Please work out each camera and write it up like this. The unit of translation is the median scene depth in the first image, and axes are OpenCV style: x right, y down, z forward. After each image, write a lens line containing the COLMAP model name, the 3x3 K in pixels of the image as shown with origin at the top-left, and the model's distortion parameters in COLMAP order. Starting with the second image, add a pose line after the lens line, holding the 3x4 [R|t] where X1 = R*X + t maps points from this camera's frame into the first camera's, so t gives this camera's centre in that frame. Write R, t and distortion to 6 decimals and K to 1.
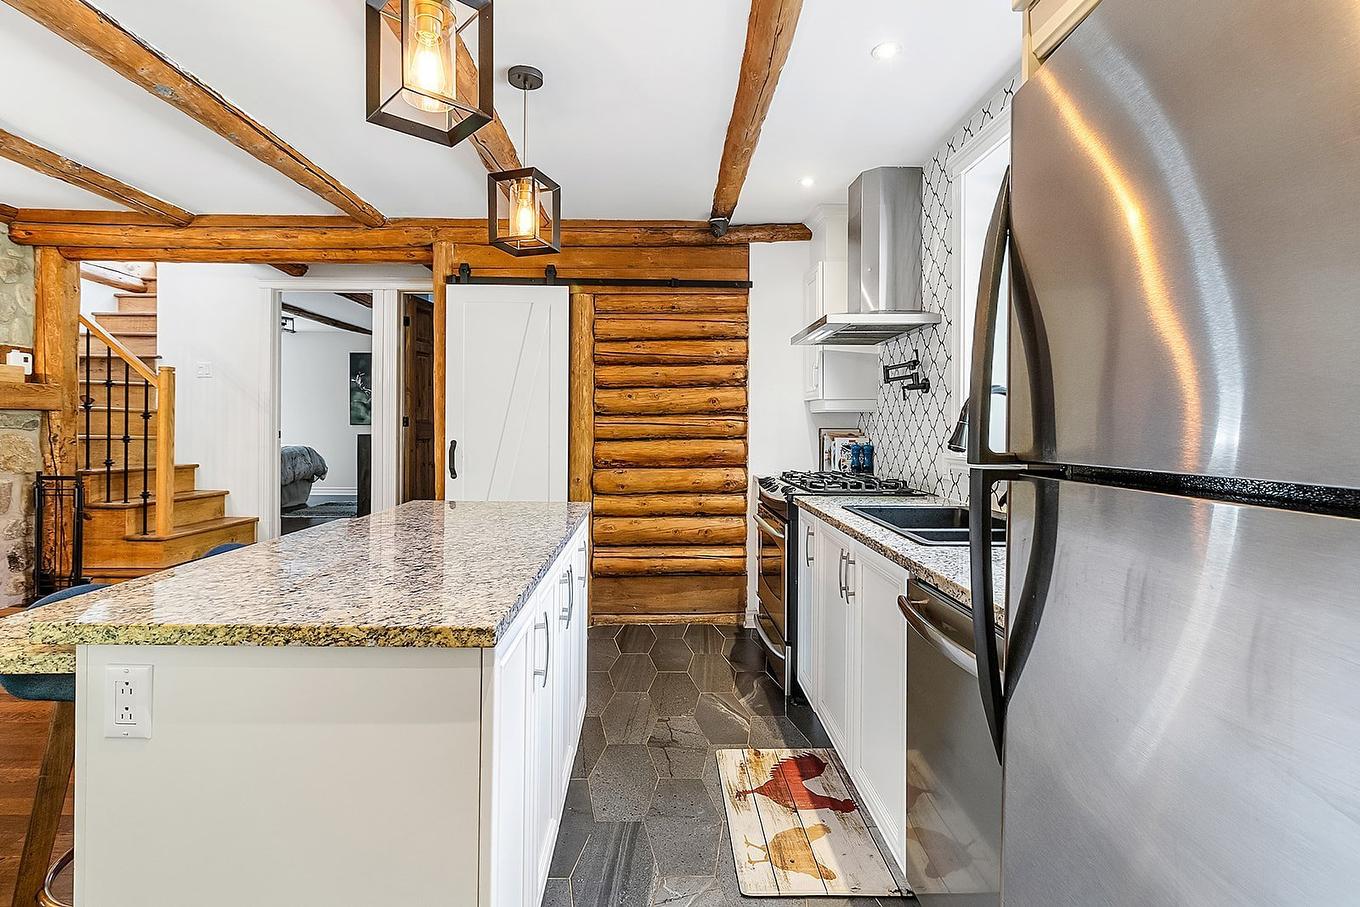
lens RADIAL K [[653.5, 0, 679.3], [0, 653.5, 425.2], [0, 0, 1]] dist [-0.001020, -0.000198]
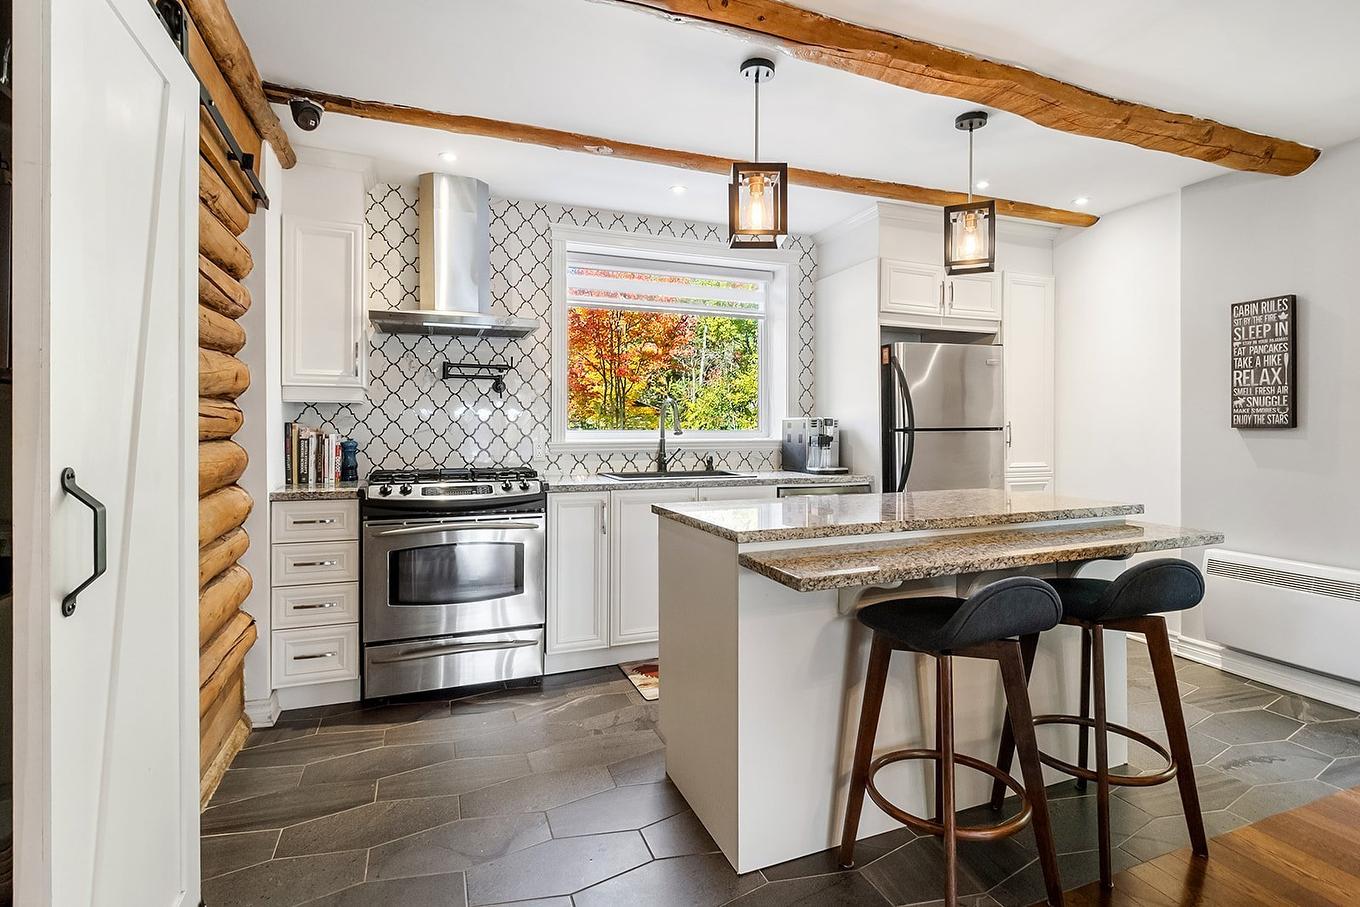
lens RADIAL K [[653.5, 0, 679.3], [0, 653.5, 425.2], [0, 0, 1]] dist [-0.001020, -0.000198]
pose [[-0.340257, -0.003357, 0.940326, -0.891512], [-0.002137, 0.999994, 0.002797, 0.006572], [-0.940330, -0.001058, -0.340262, 1.137416]]
